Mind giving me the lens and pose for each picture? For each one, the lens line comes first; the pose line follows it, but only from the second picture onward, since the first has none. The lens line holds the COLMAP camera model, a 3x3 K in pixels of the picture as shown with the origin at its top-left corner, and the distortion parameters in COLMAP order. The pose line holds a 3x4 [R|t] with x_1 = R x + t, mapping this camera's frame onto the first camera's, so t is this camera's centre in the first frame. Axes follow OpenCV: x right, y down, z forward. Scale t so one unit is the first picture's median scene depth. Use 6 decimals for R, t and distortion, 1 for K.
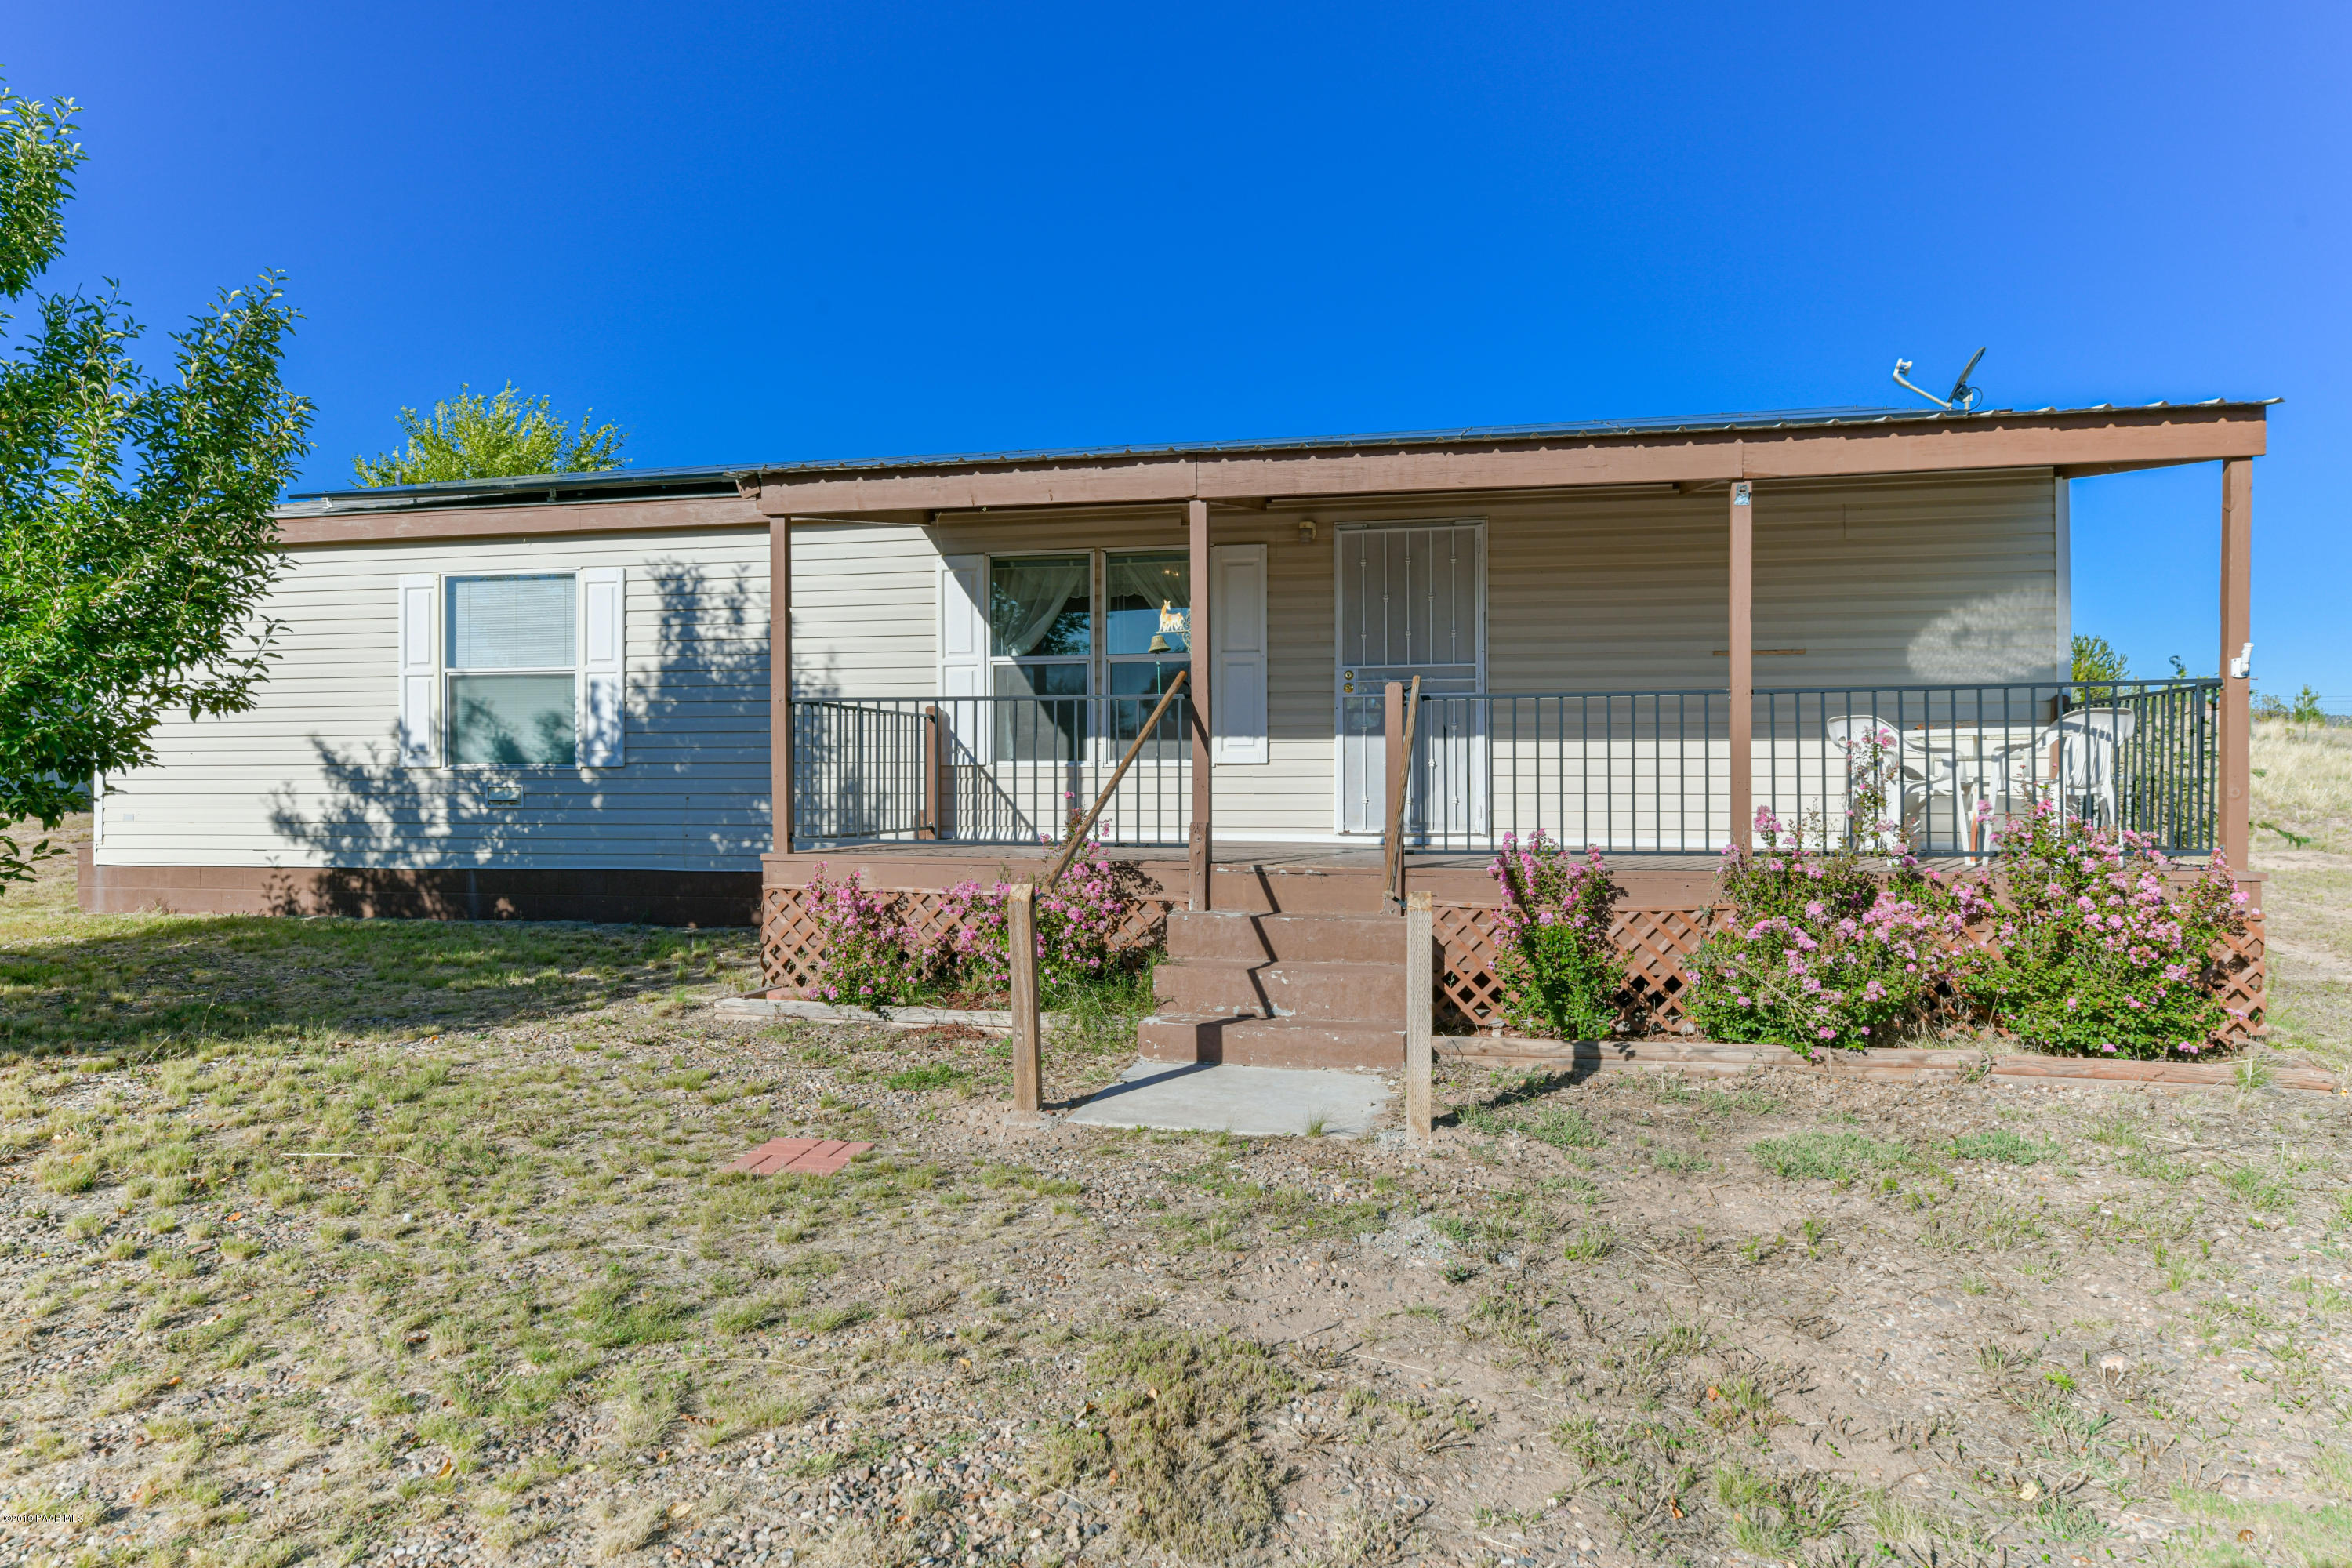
lens RADIAL K [[1530.4, 0, 1170.5], [0, 1530.4, 795.8], [0, 0, 1]] dist [-0.008161, -0.000851]
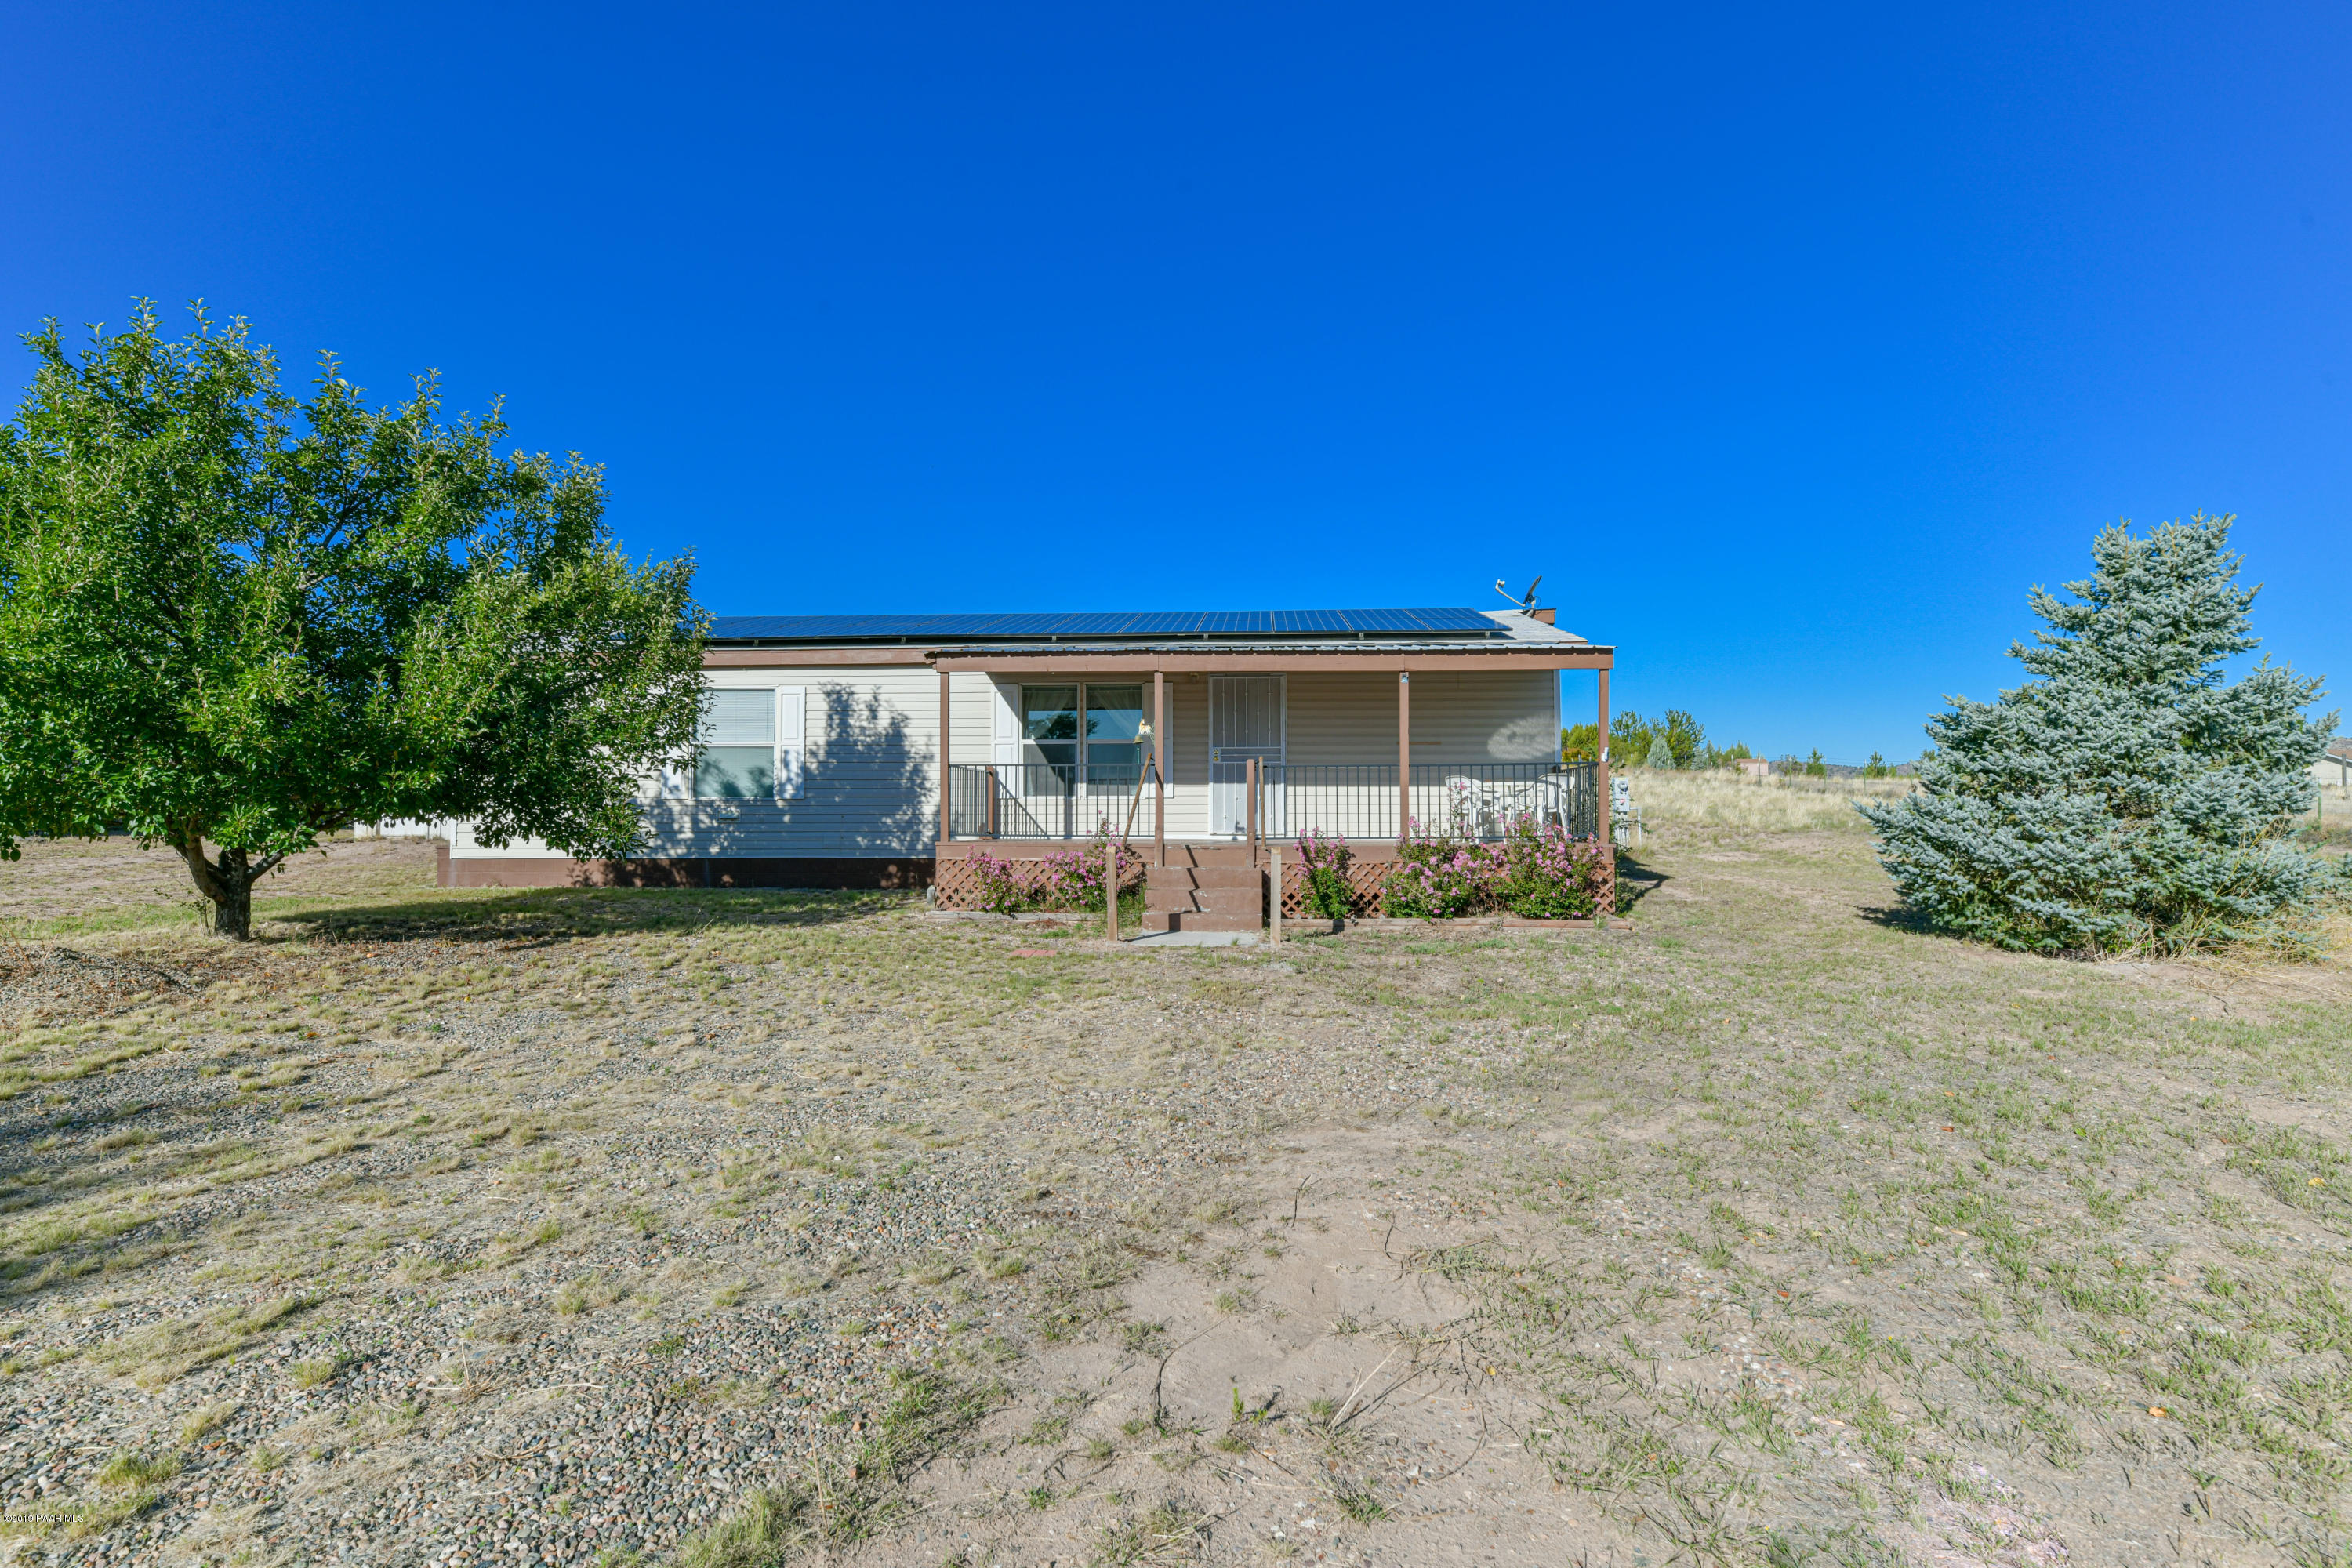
lens RADIAL K [[1288.4, 0, 1177.2], [0, 1288.4, 779.0], [0, 0, 1]] dist [0.000477, 0.000031]
pose [[0.988747, 0.005264, 0.149505, -0.174086], [0.000416, 0.999280, -0.037933, 0.016638], [-0.149597, 0.037568, 0.988033, -0.596110]]
